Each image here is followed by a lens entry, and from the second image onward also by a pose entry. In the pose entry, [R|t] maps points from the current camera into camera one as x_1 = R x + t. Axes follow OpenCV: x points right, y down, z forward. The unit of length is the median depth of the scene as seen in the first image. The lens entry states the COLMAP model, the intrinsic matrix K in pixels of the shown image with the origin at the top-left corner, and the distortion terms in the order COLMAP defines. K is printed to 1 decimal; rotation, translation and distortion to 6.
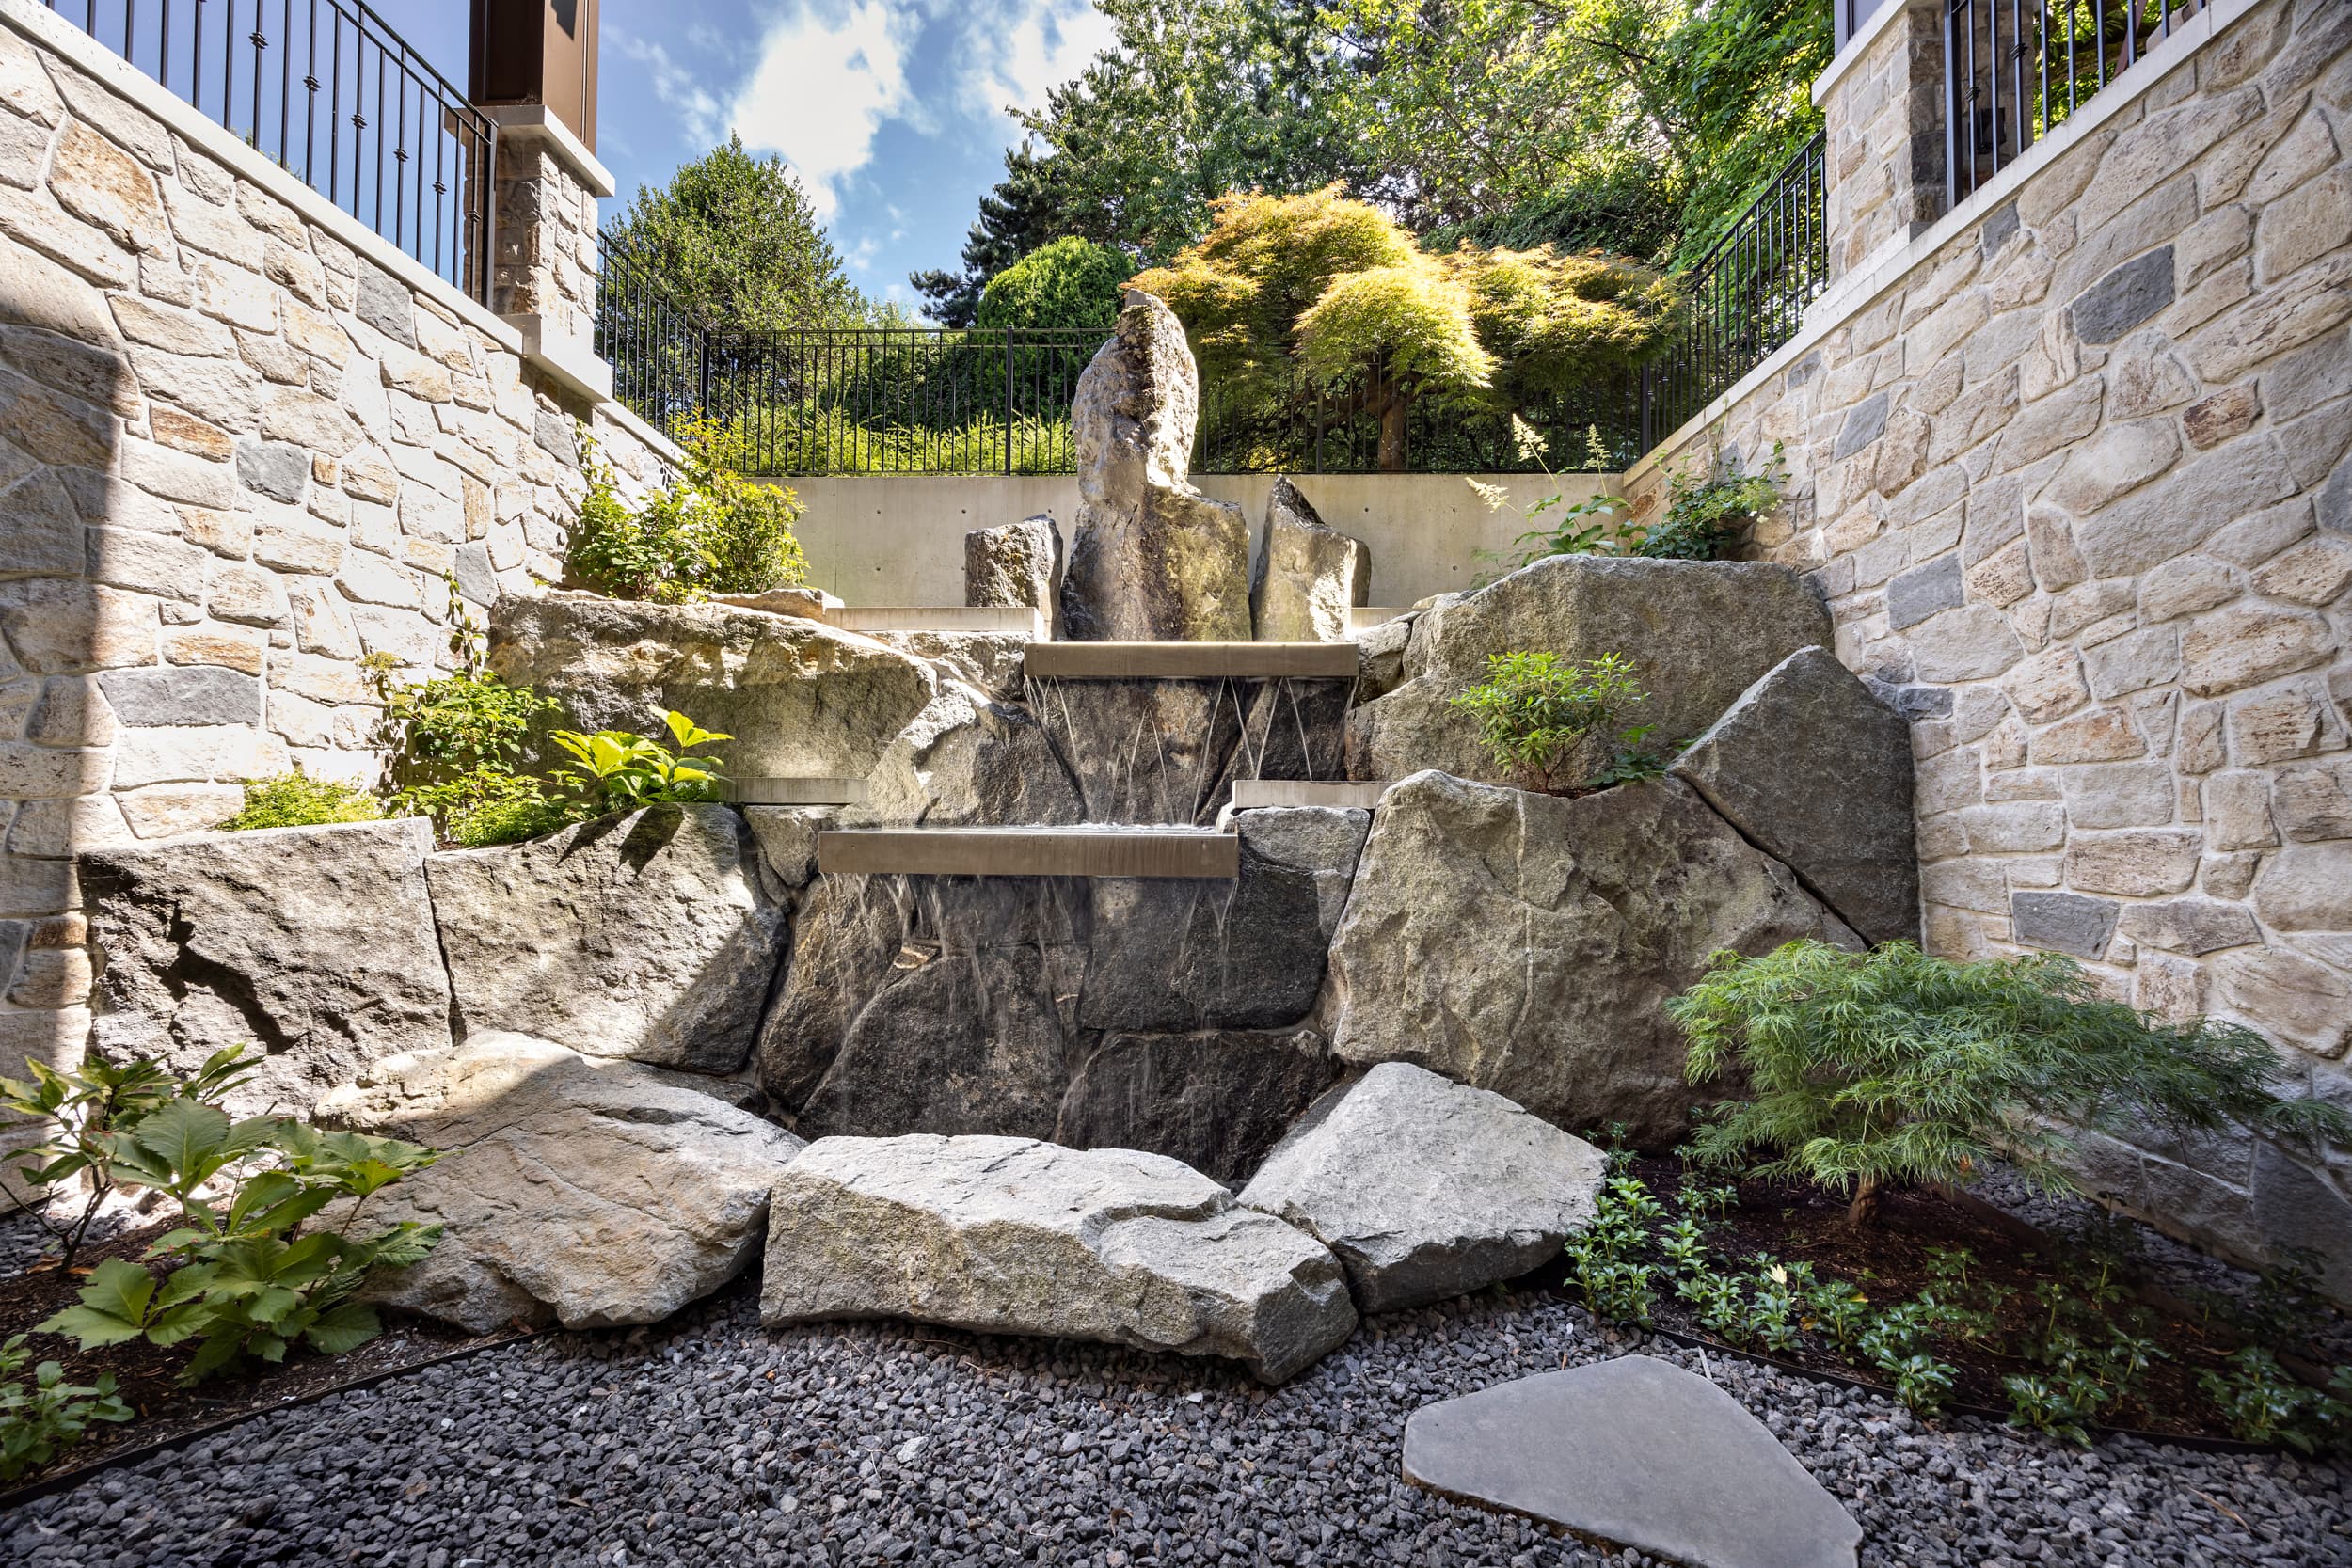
lens RADIAL K [[882.1, 0, 1172.5], [0, 882.1, 787.2], [0, 0, 1]] dist [-0.002426, -0.000665]
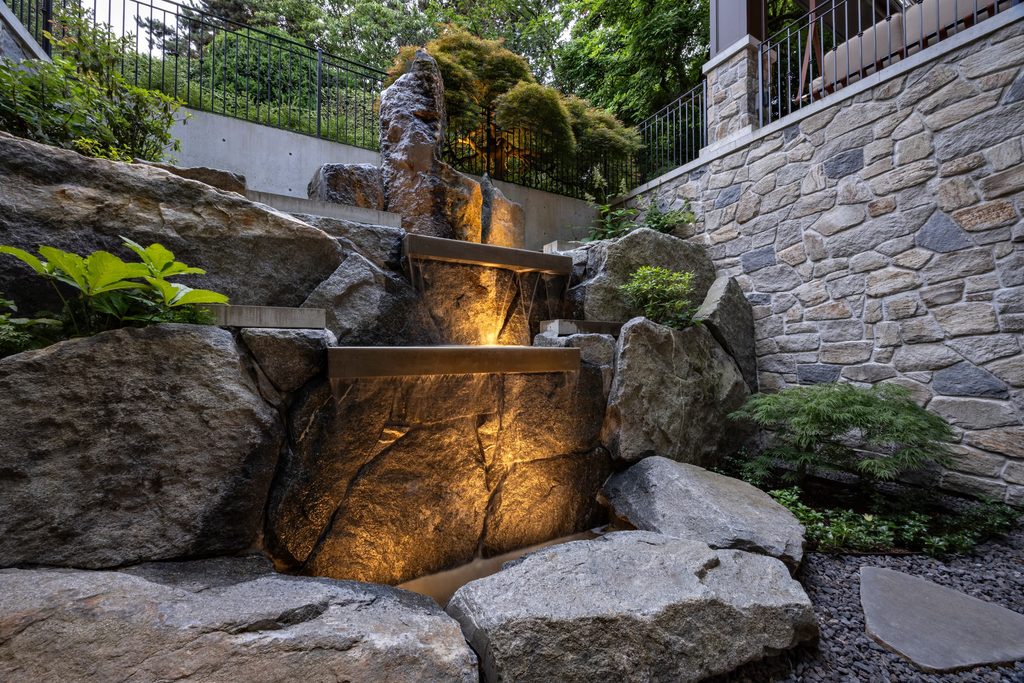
lens RADIAL K [[384.1, 0, 512.5], [0, 384.1, 343.3], [0, 0, 1]] dist [-0.002426, -0.000665]
pose [[0.861828, -0.000983, 0.507200, -0.469459], [-0.005463, 0.999922, 0.011221, 0.037284], [-0.507171, -0.012442, 0.861756, 0.380714]]
